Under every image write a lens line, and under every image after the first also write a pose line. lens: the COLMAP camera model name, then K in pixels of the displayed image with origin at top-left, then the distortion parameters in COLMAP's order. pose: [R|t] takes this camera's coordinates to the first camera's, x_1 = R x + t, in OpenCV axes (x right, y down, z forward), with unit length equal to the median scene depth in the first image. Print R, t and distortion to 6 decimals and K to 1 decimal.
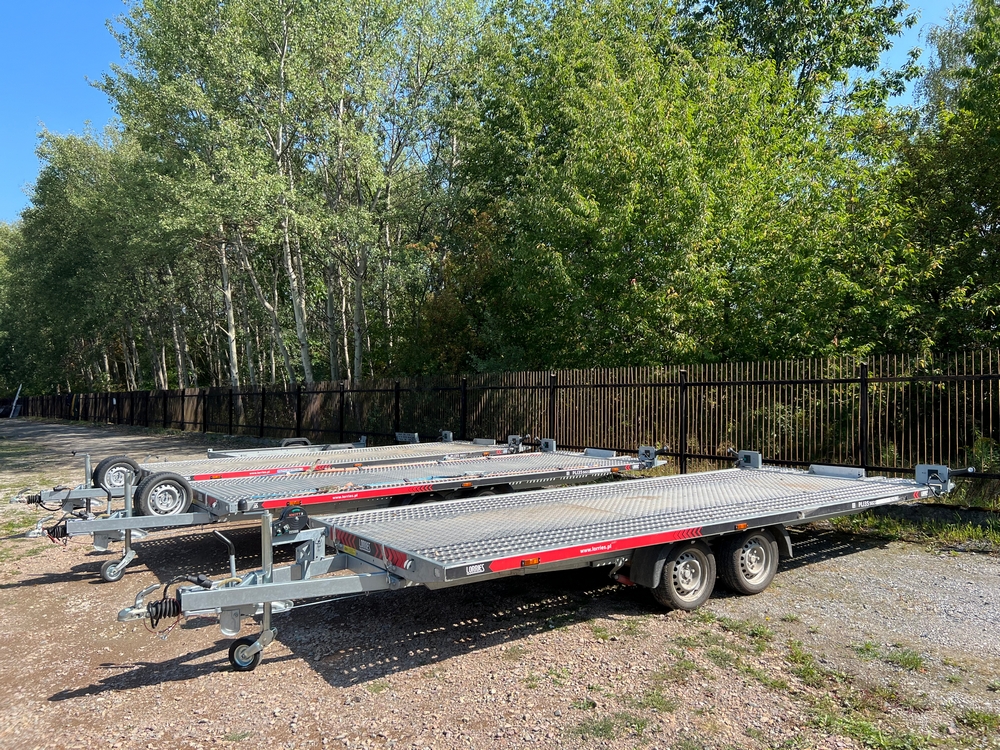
lens RADIAL K [[752.0, 0, 506.0], [0, 752.0, 377.1], [0, 0, 1]] dist [0.032176, -0.035187]
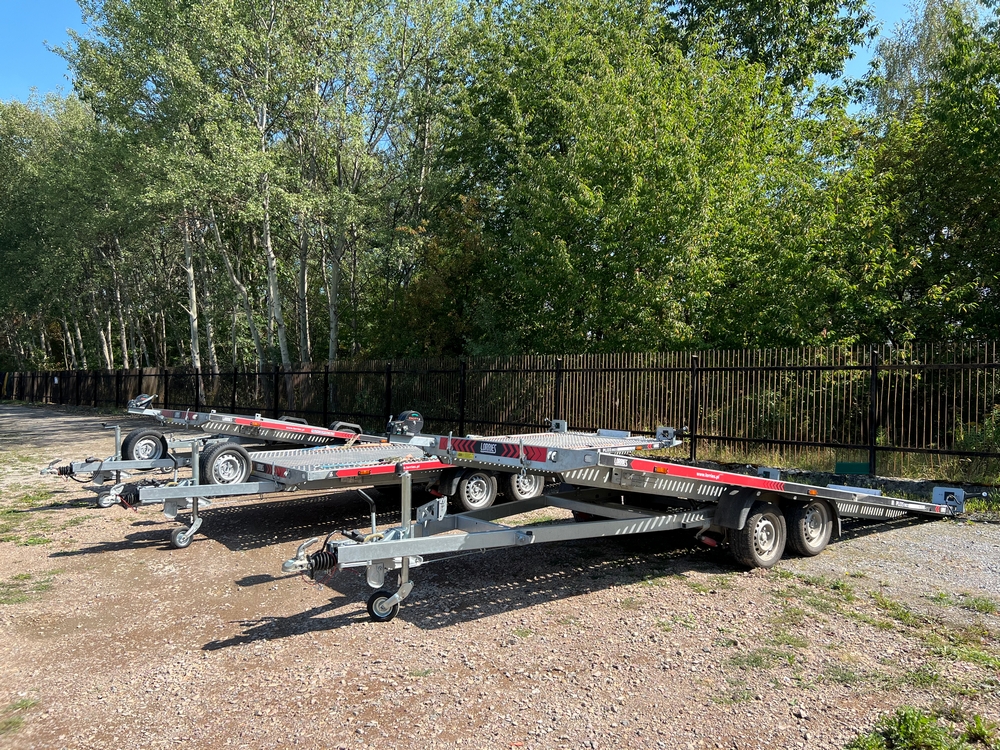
lens RADIAL K [[752.0, 0, 502.9], [0, 752.0, 377.3], [0, 0, 1]] dist [0.032176, -0.035187]
pose [[0.996111, 0.019724, 0.085876, -0.171226], [-0.020971, 0.999687, 0.013641, 0.016888], [-0.085580, -0.015389, 0.996212, -0.041474]]
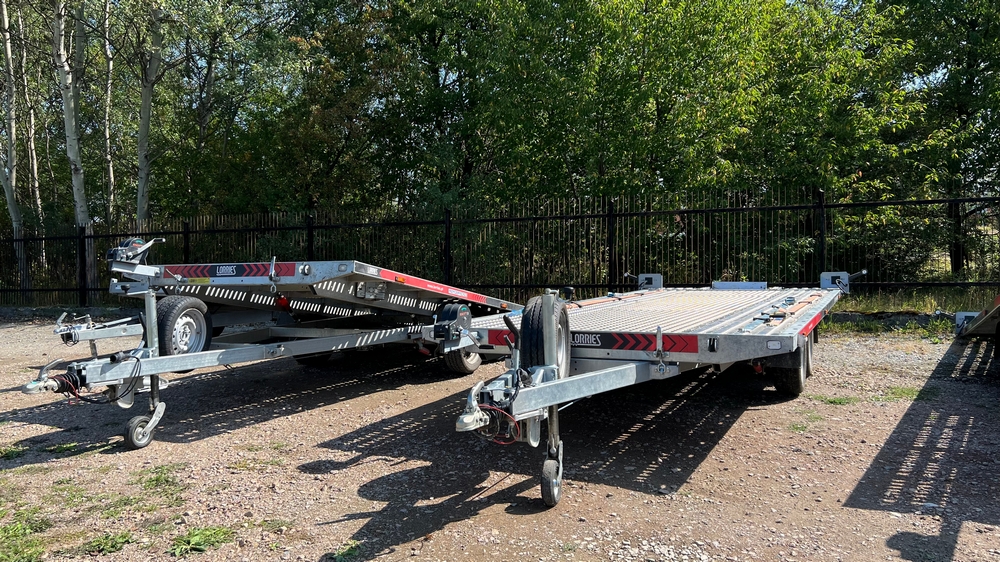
lens RADIAL K [[749.2, 0, 501.5], [0, 749.2, 278.7], [0, 0, 1]] dist [0.041223, -0.043215]
pose [[0.866331, -0.009139, 0.499387, -0.476770], [-0.006975, 0.999514, 0.030392, 0.085871], [-0.499422, -0.029812, 0.865846, 0.203463]]
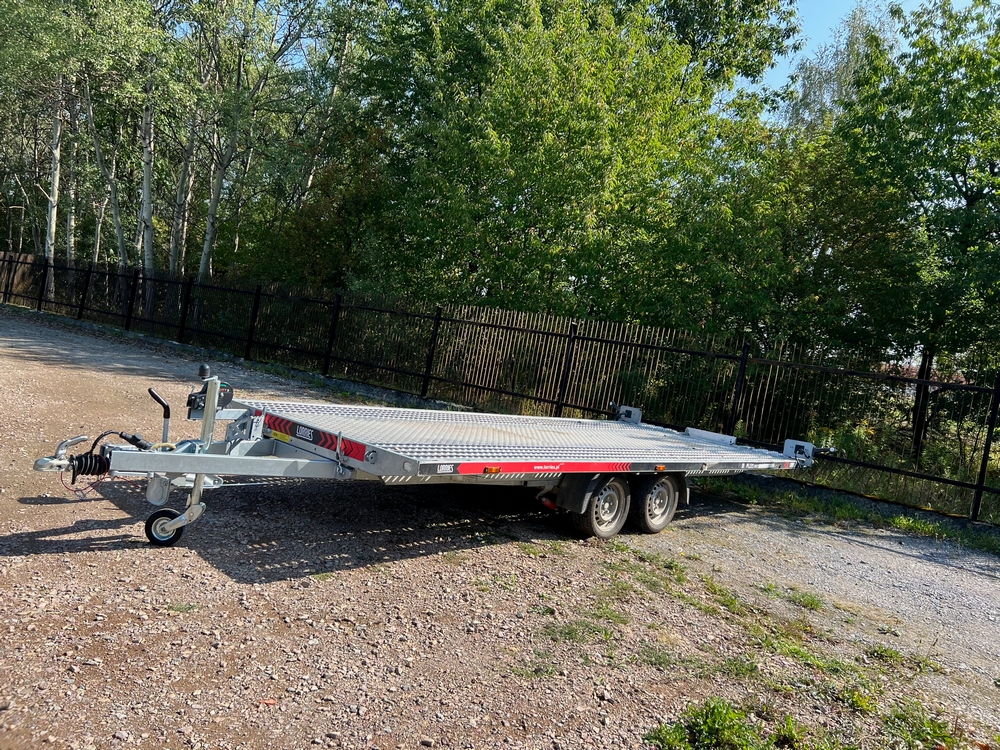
lens RADIAL K [[752.0, 0, 496.6], [0, 752.0, 367.1], [0, 0, 1]] dist [0.032176, -0.035187]
pose [[0.959798, 0.165658, 0.226594, -0.124652], [-0.178216, 0.983333, 0.035991, 0.045318], [-0.216855, -0.074927, 0.973324, 0.027307]]
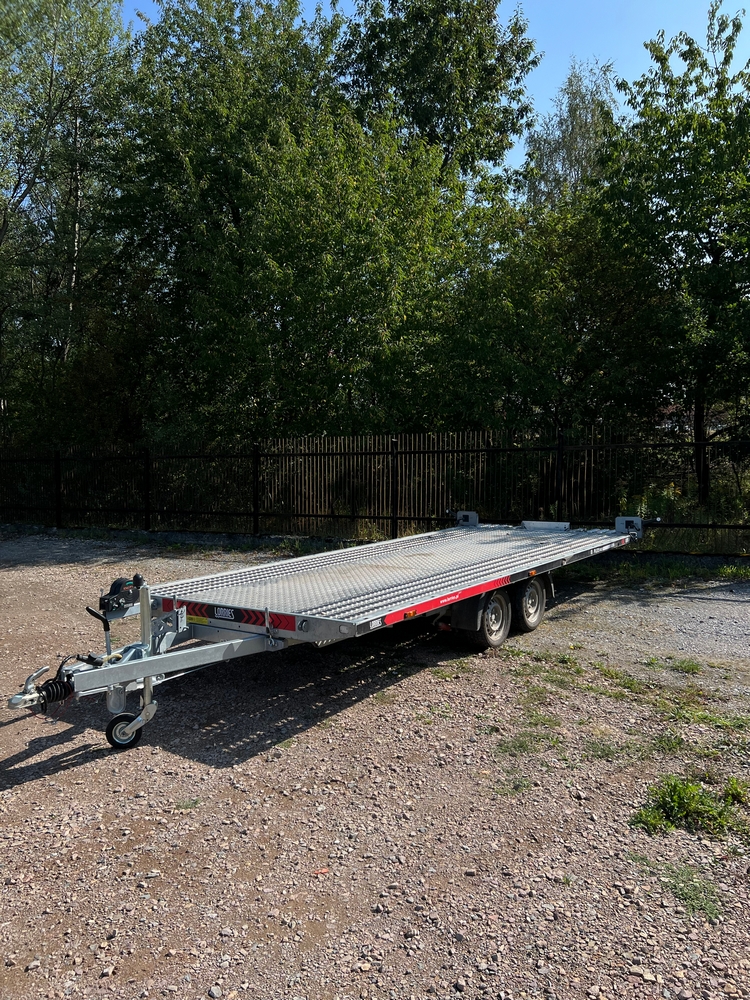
lens RADIAL K [[752.0, 0, 368.1], [0, 752.0, 505.4], [0, 0, 1]] dist [0.032176, -0.035187]
pose [[0.938579, -0.024703, 0.344180, -0.235326], [-0.002115, 0.997004, 0.077327, 0.003449], [-0.345059, -0.073306, 0.935714, 0.010054]]
